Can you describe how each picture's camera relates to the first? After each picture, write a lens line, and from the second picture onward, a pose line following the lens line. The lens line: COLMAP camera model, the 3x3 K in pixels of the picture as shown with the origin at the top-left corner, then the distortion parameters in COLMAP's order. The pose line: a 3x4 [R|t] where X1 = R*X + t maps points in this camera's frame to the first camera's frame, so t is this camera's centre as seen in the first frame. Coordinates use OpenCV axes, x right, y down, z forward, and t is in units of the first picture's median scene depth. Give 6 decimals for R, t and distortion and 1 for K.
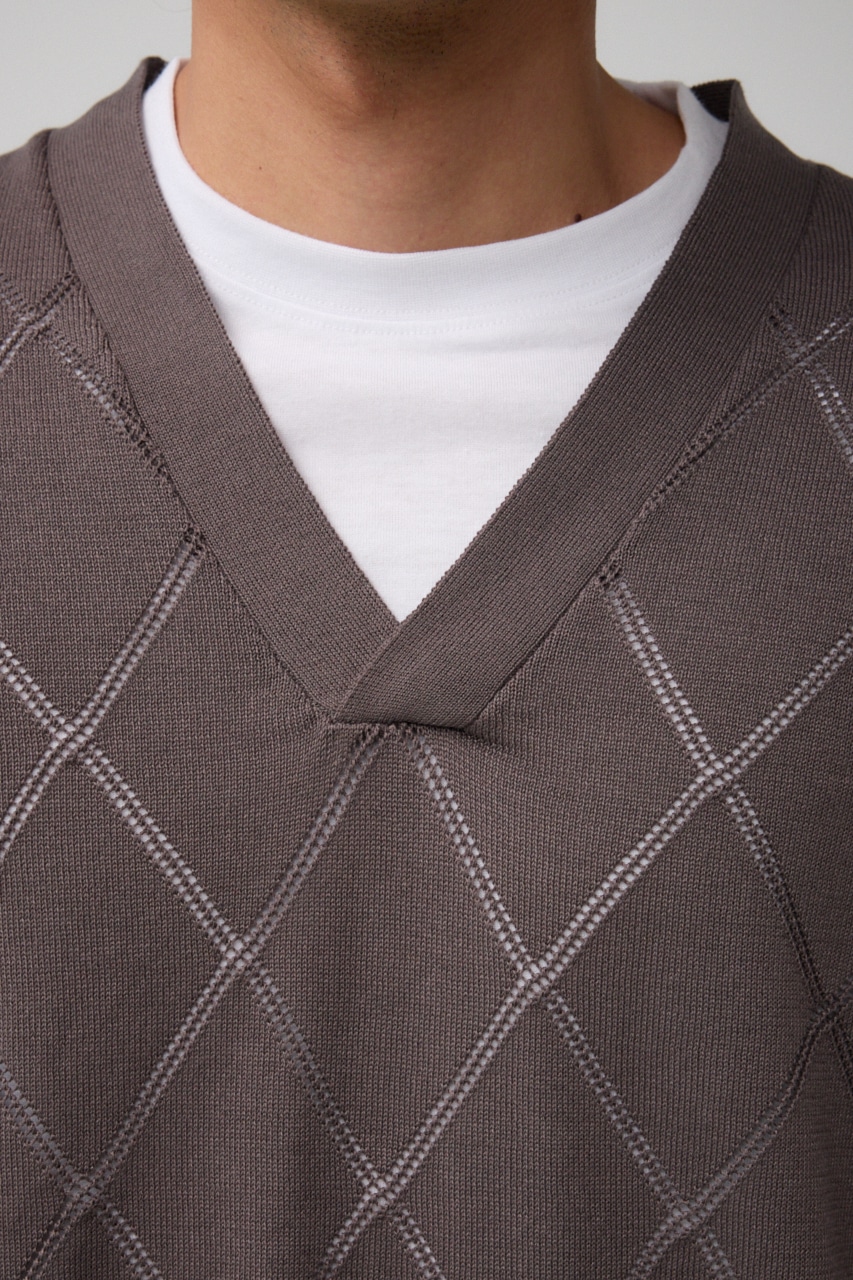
lens RADIAL K [[2487.4, 0, 418.3], [0, 2487.4, 629.4], [0, 0, 1]] dist [0.288996, 0.000000]
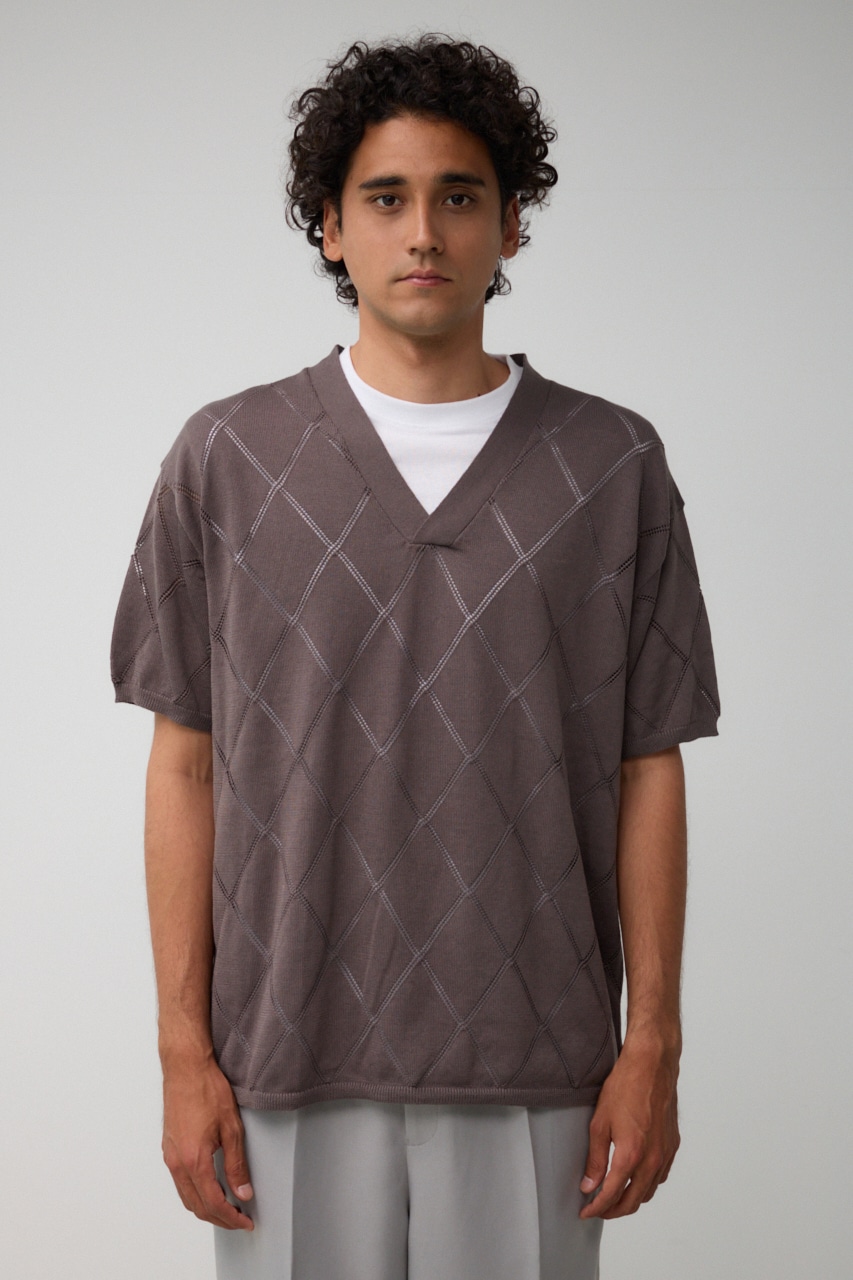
lens RADIAL K [[2514.6, 0, 425.5], [0, 2514.6, 653.5], [0, 0, 1]] dist [0.181426, 0.000000]
pose [[0.995863, -0.008566, 0.090465, -0.316896], [0.013056, 0.998705, -0.049163, 0.345914], [-0.089927, 0.050141, 0.994685, -2.329797]]
